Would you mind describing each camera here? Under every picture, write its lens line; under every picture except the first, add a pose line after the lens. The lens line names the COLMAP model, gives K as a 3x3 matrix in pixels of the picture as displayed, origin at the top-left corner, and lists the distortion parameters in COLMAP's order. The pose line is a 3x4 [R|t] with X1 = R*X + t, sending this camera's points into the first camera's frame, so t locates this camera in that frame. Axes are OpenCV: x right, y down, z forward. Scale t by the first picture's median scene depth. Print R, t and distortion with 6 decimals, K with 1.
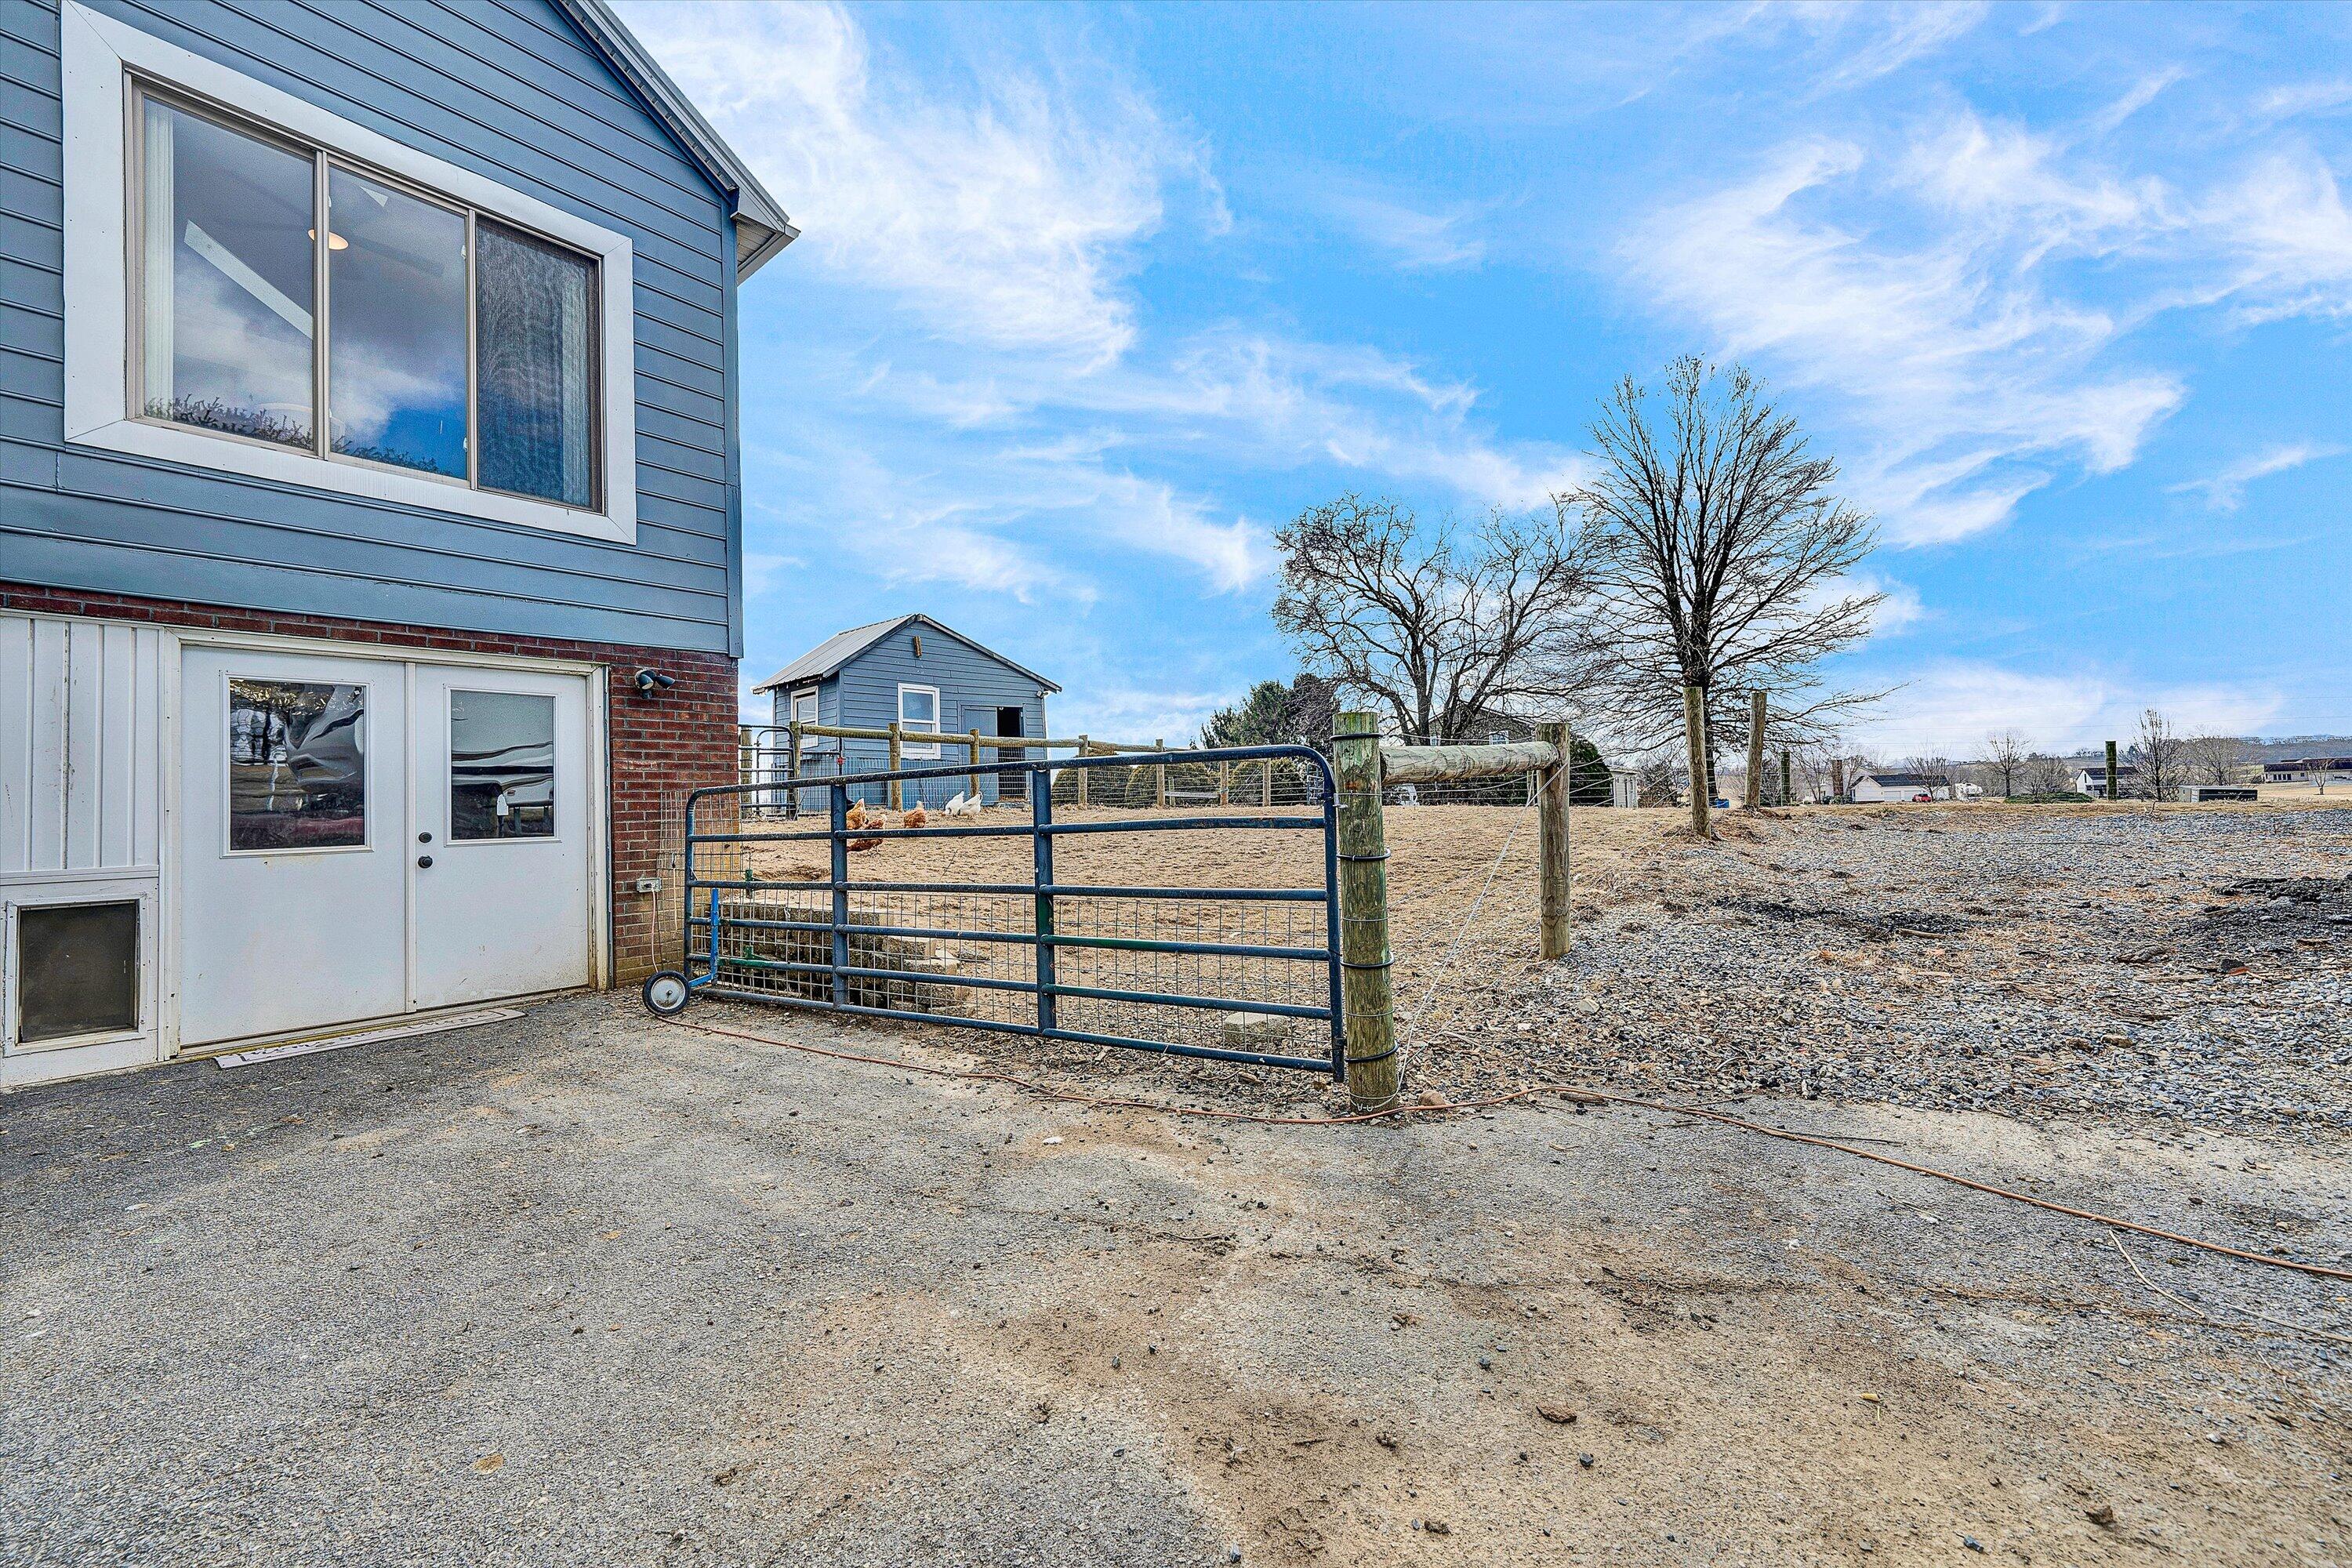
lens RADIAL K [[1085.7, 0, 1174.3], [0, 1085.7, 765.6], [0, 0, 1]] dist [-0.001171, 0.000004]
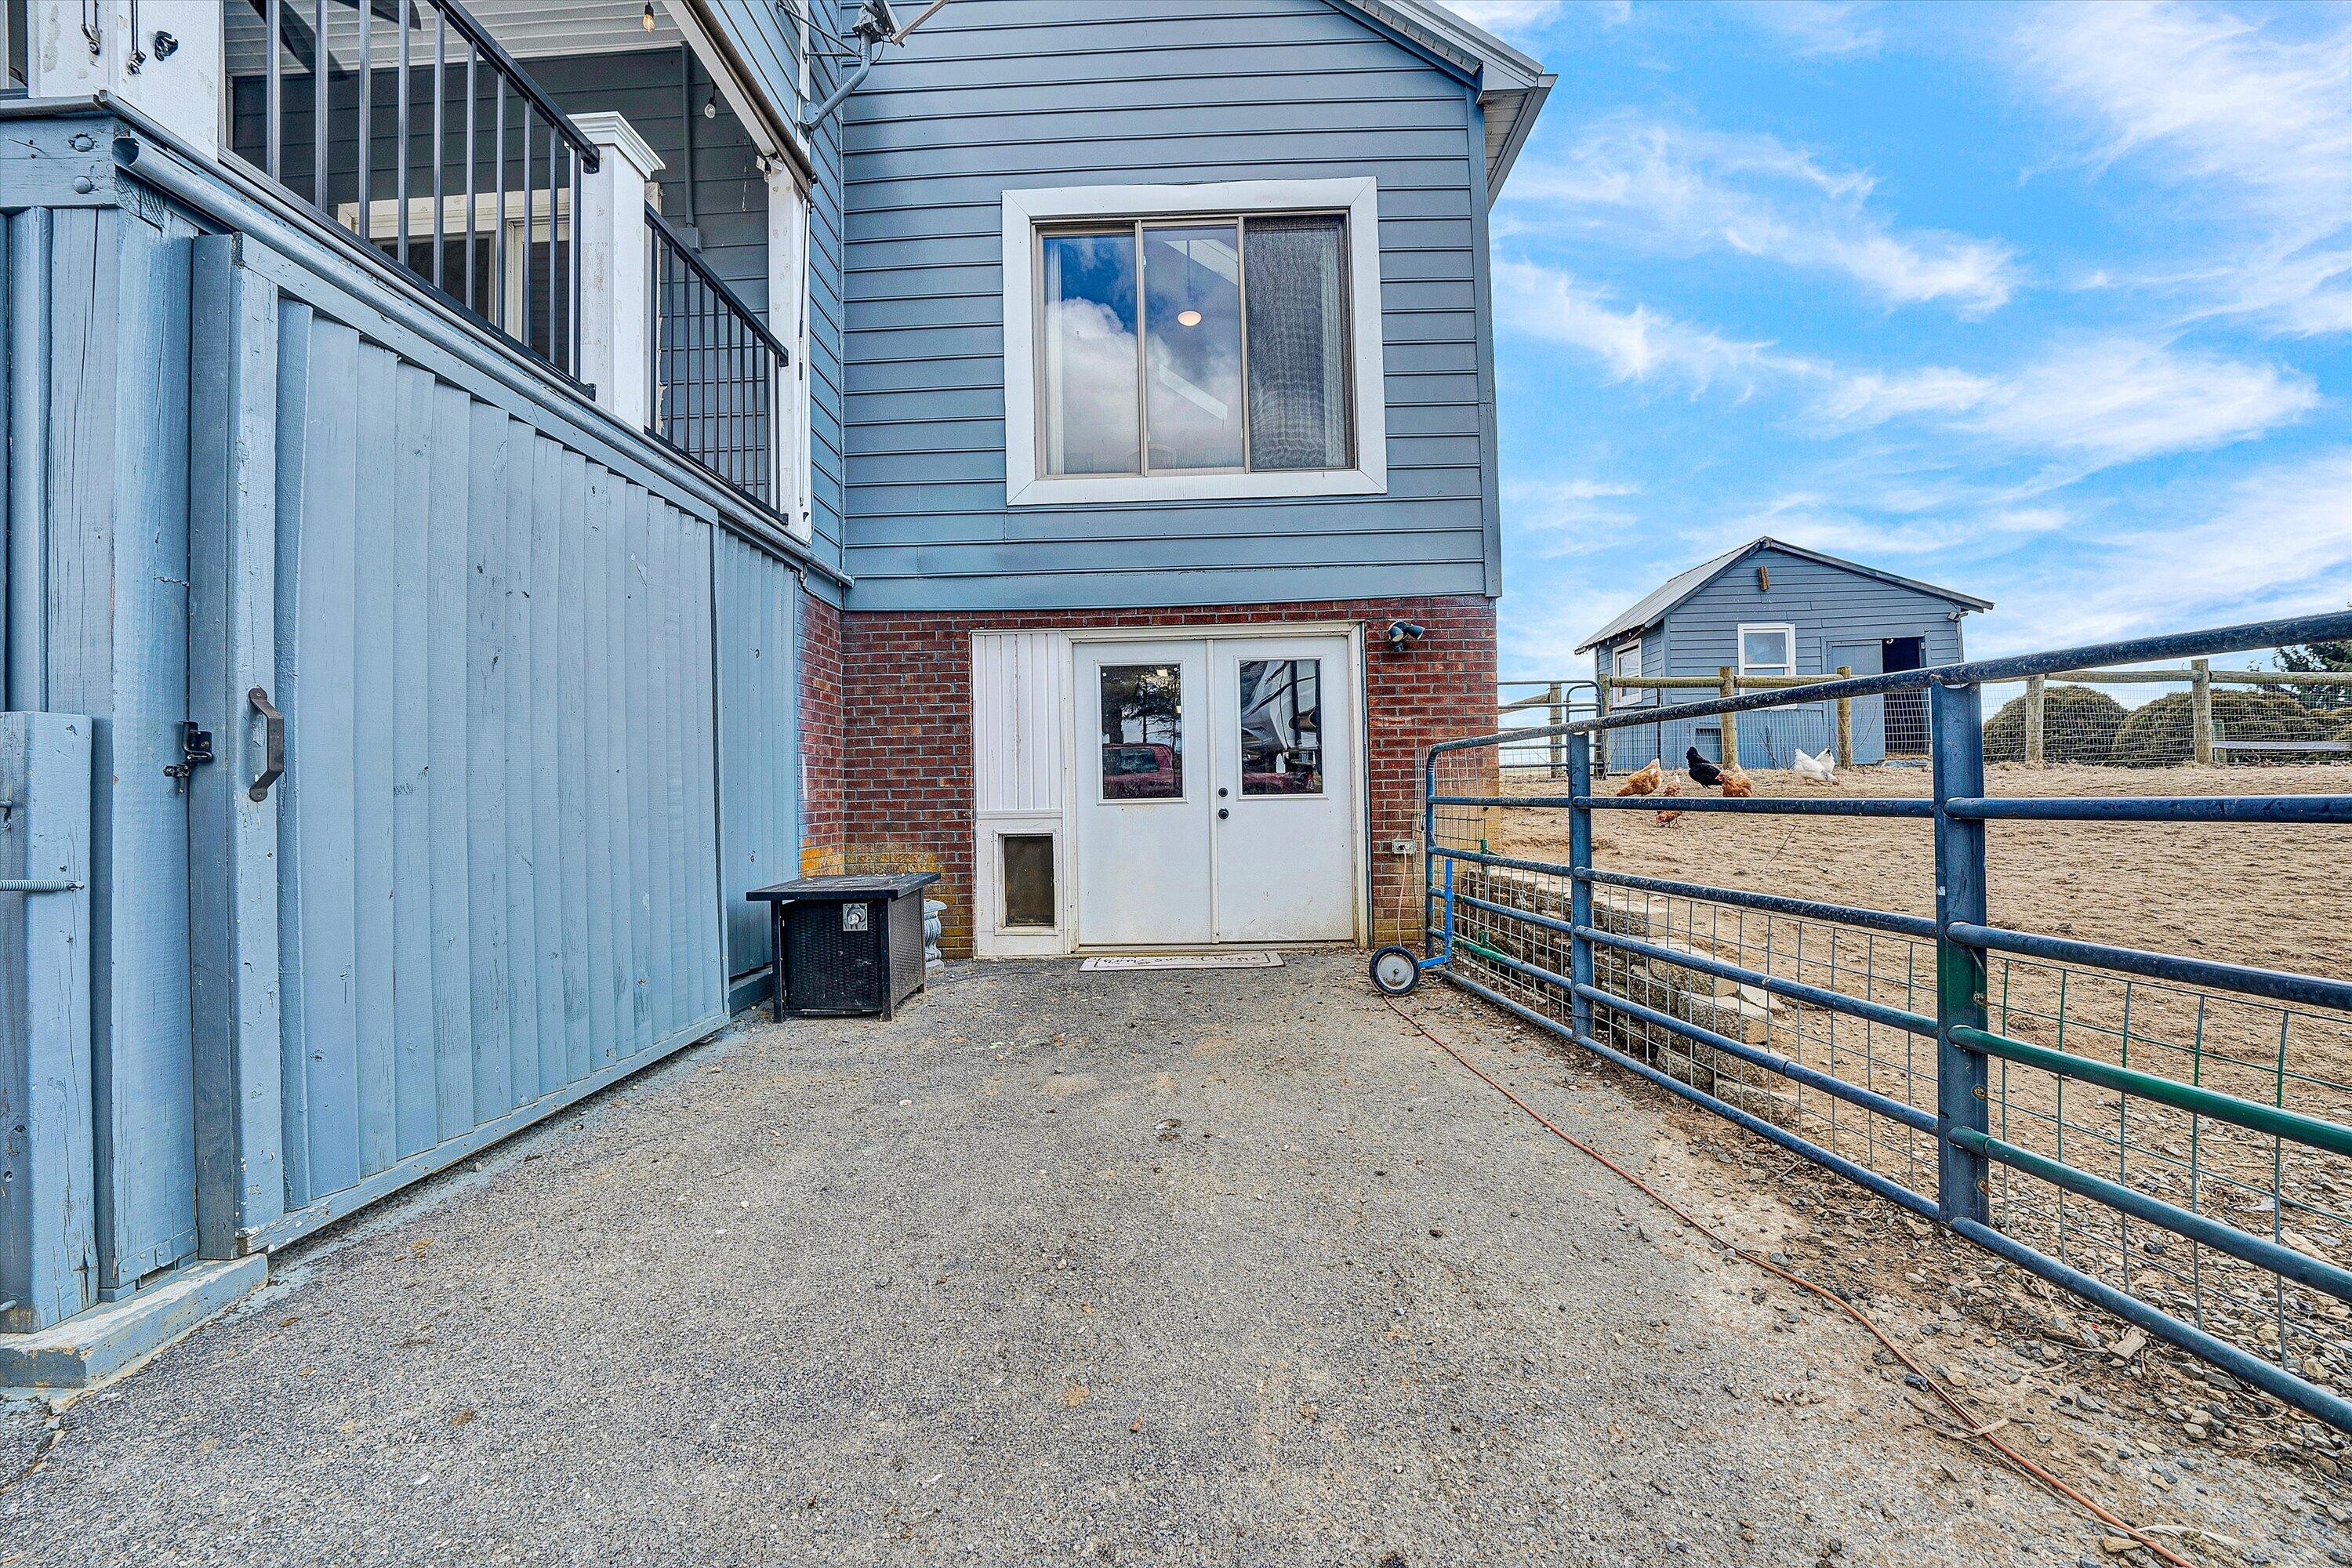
lens RADIAL K [[807.5, 0, 1184.7], [0, 807.5, 778.0], [0, 0, 1]] dist [-0.024115, 0.000086]
pose [[0.624464, 0.010381, -0.780985, -0.050358], [0.030209, 0.998842, 0.037432, 0.017144], [0.780469, -0.046968, 0.623427, 0.412164]]
